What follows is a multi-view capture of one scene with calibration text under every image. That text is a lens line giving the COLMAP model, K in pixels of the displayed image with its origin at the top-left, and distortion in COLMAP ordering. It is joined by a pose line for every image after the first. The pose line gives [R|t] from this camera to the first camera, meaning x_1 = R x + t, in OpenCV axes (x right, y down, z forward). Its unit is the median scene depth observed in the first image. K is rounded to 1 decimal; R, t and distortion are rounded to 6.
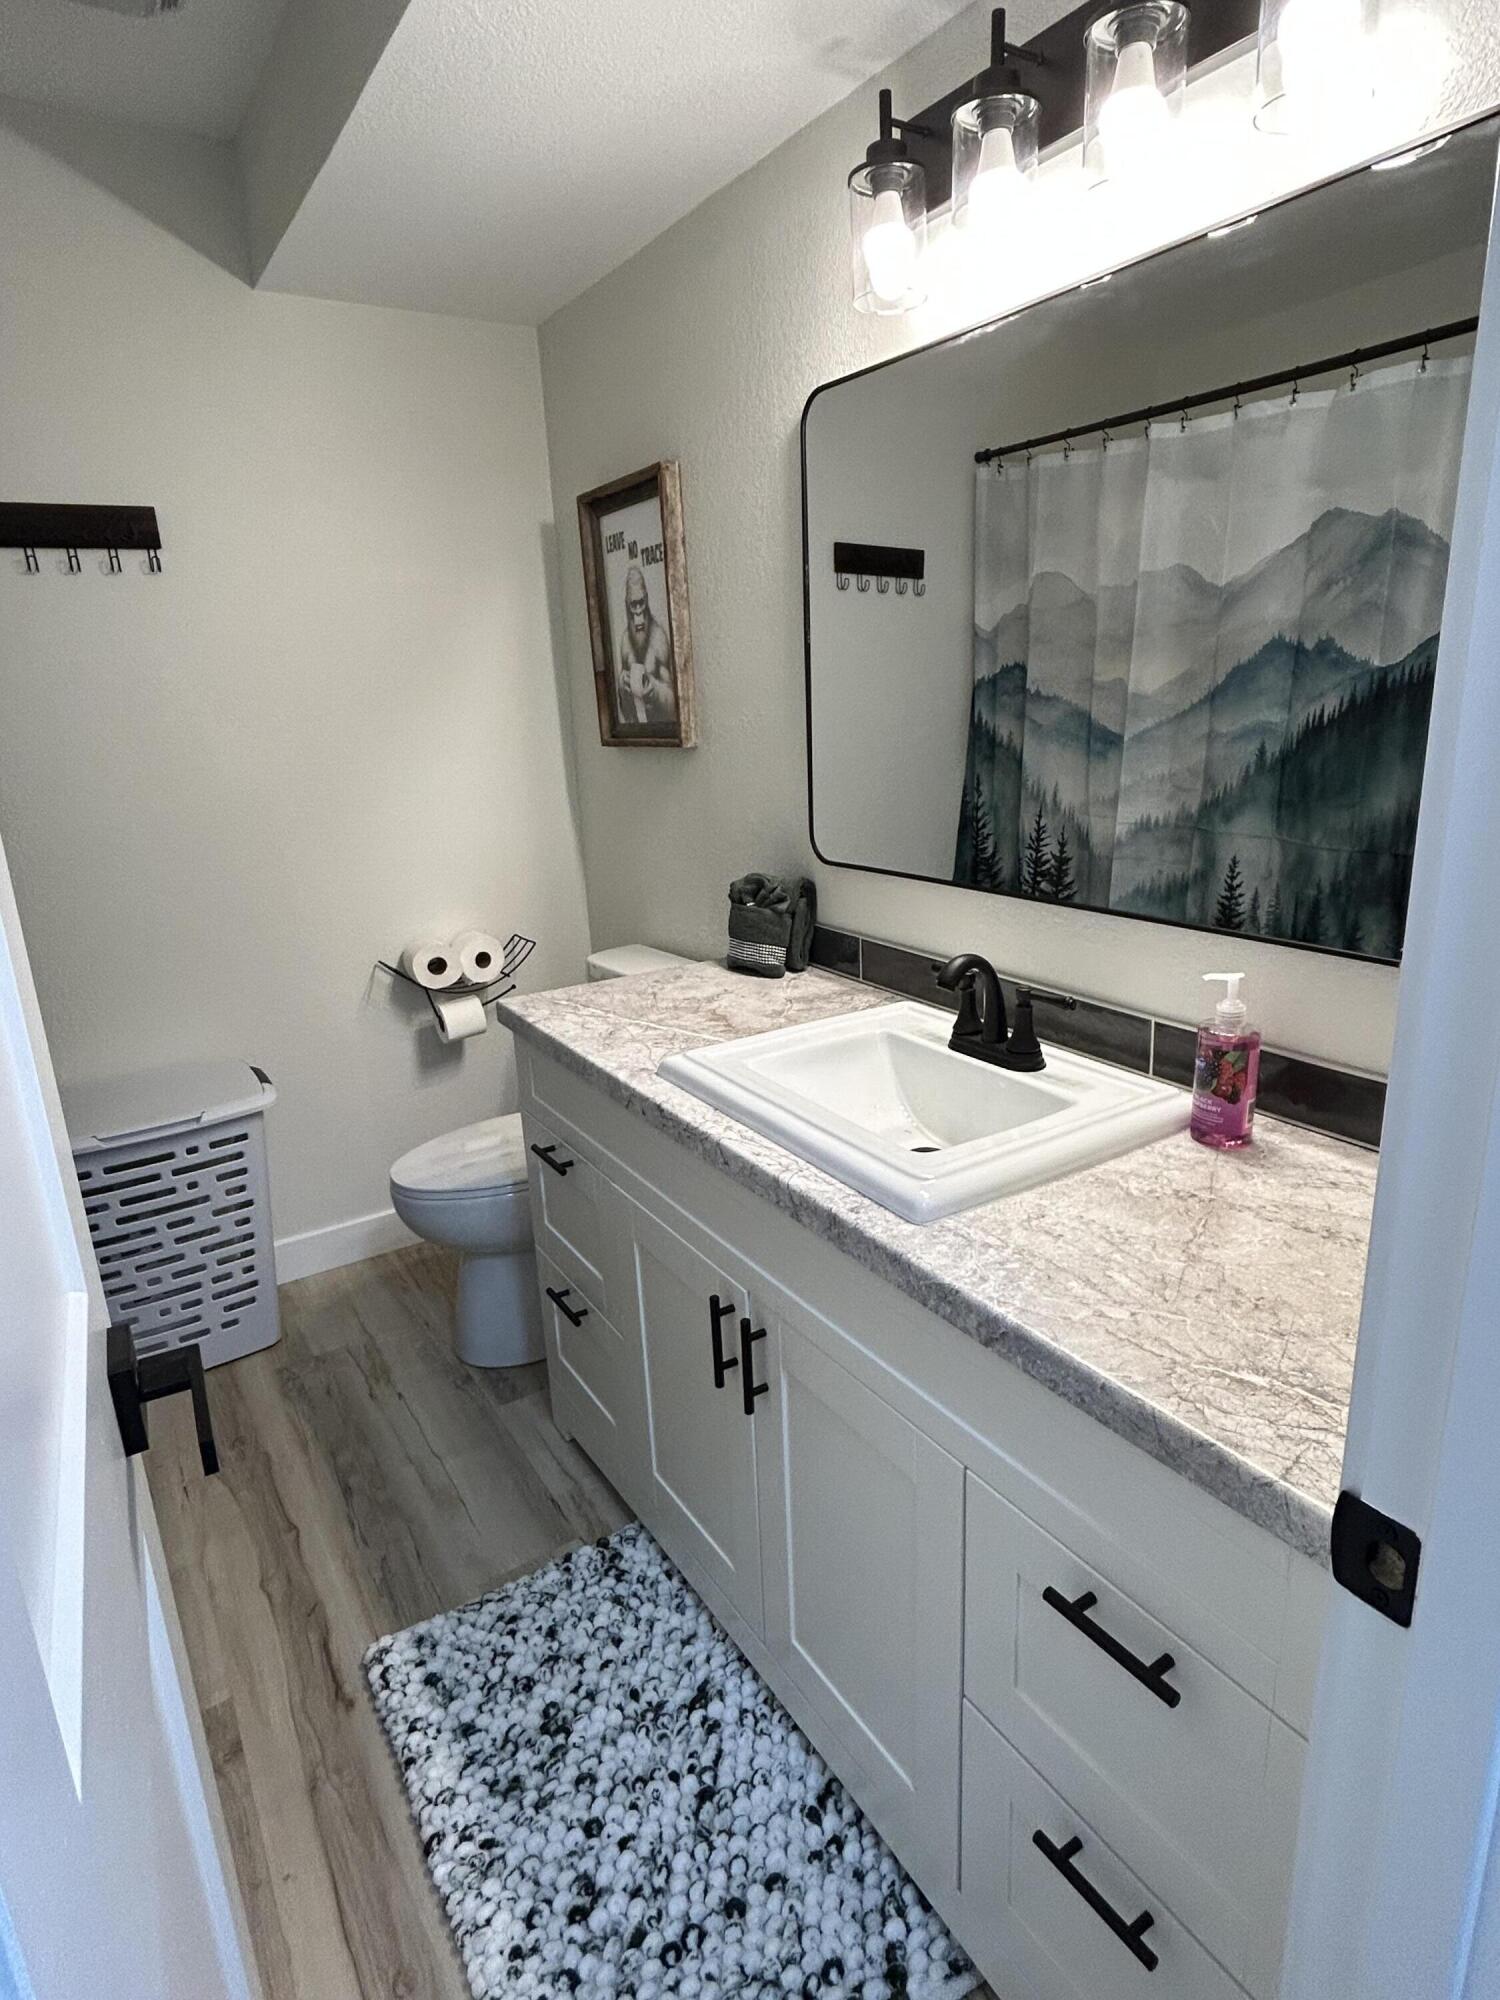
lens RADIAL K [[1097.0, 0, 758.3], [0, 1097.0, 985.9], [0, 0, 1]] dist [-0.008959, 0.004738]
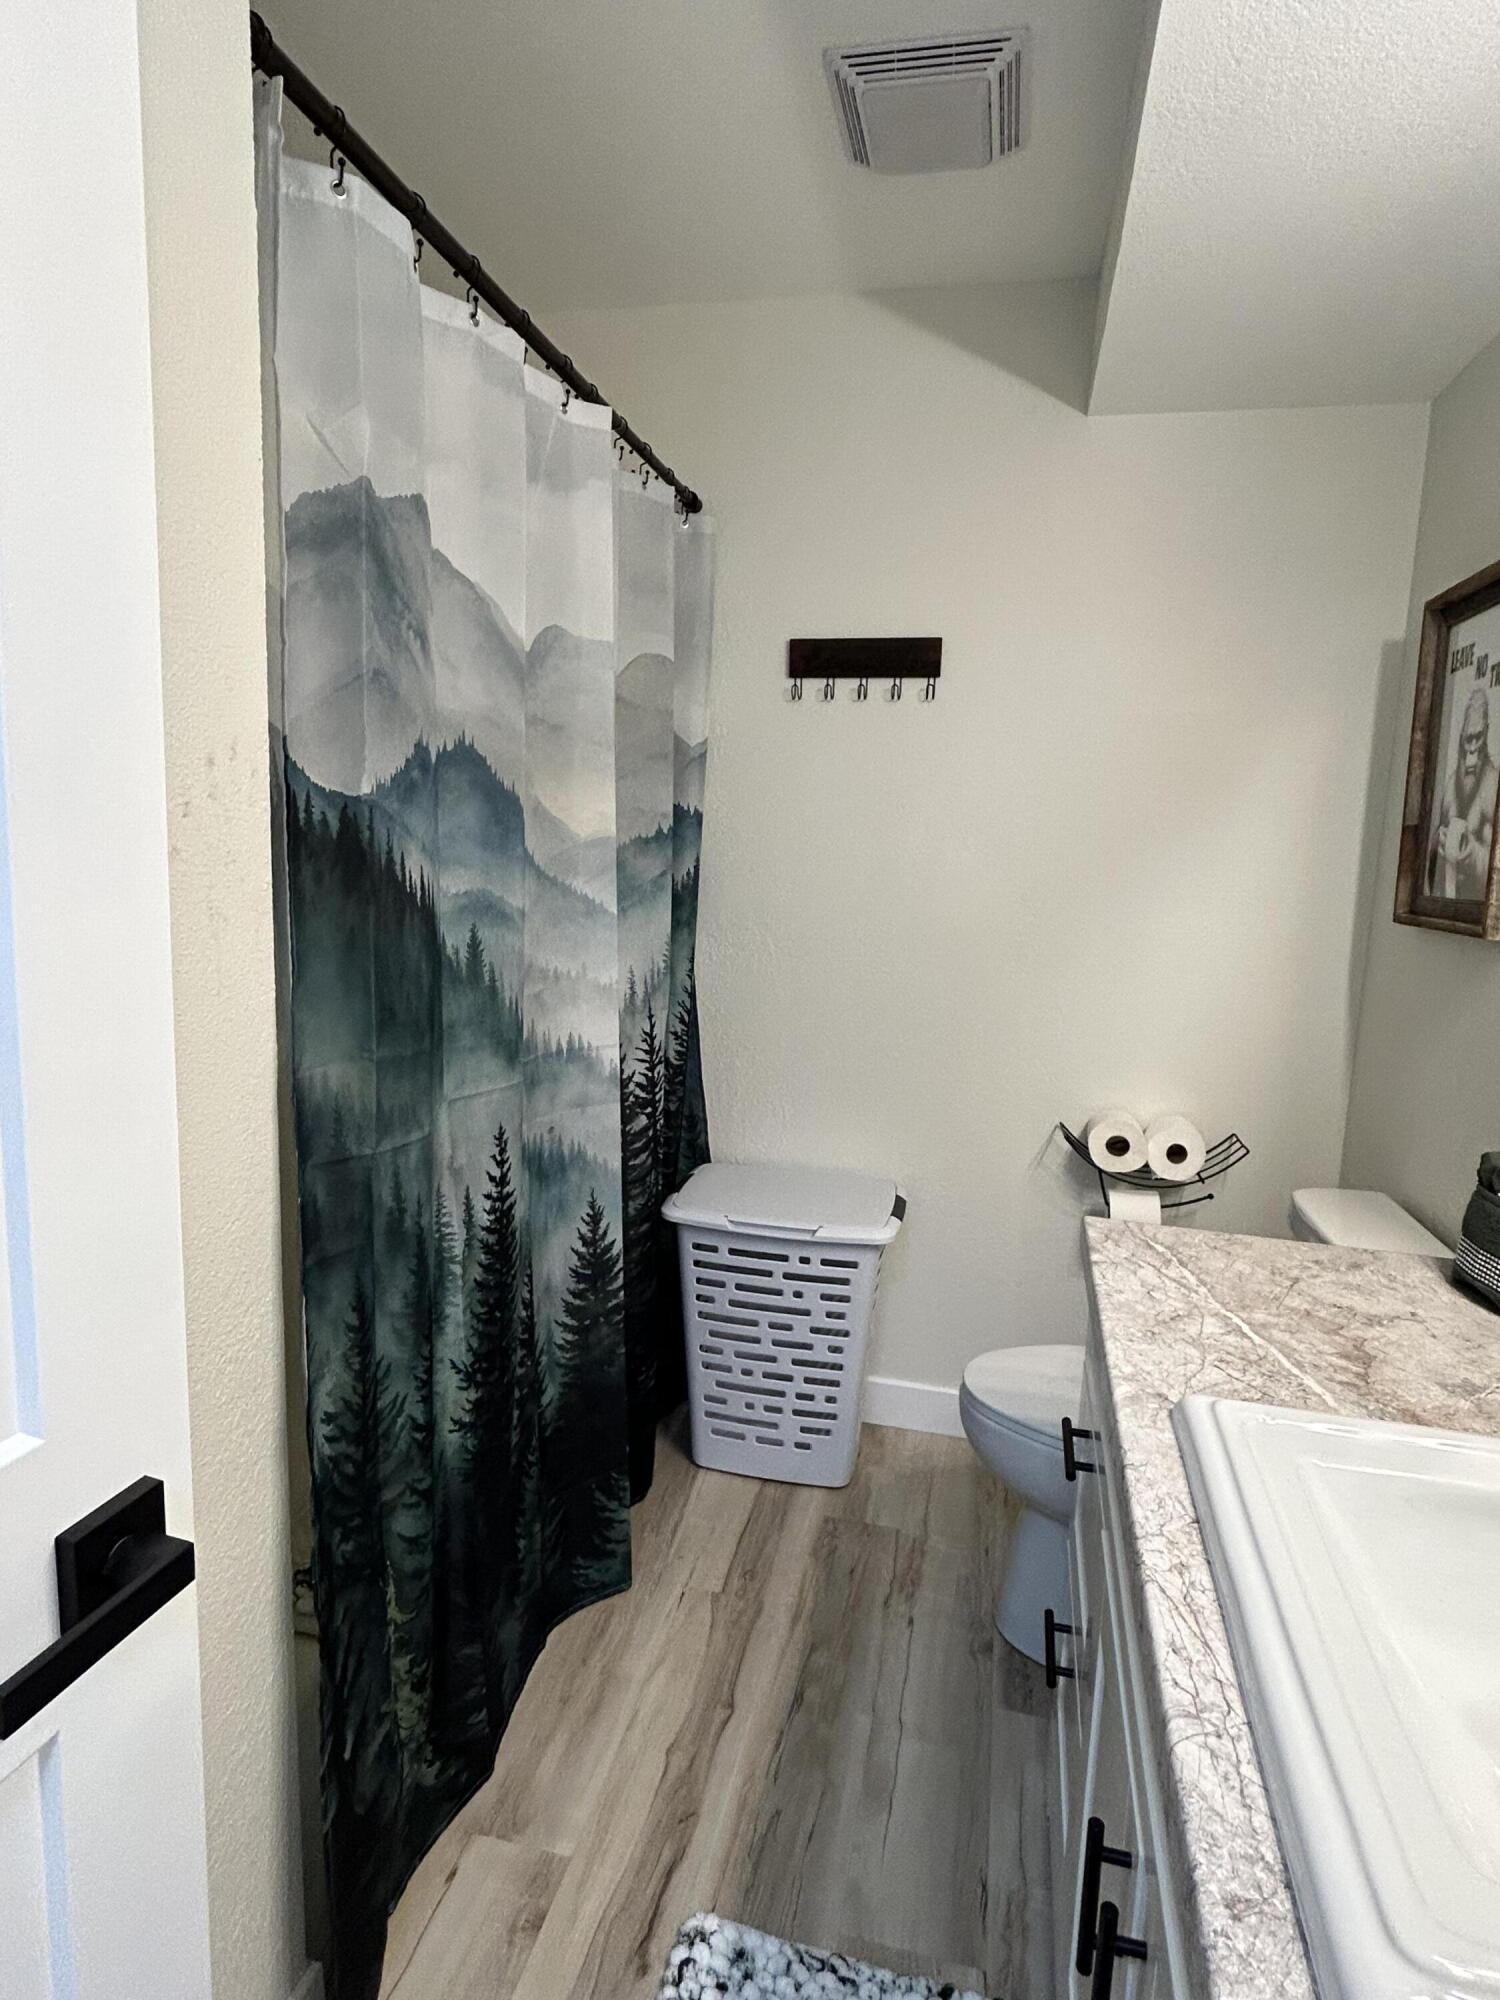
lens RADIAL K [[1097.0, 0, 758.3], [0, 1097.0, 985.9], [0, 0, 1]] dist [-0.008959, 0.004738]
pose [[0.691389, 0.174215, -0.701163, 0.105115], [-0.257270, 0.966244, -0.013605, -0.065029], [0.675125, 0.189794, 0.712871, 0.215971]]
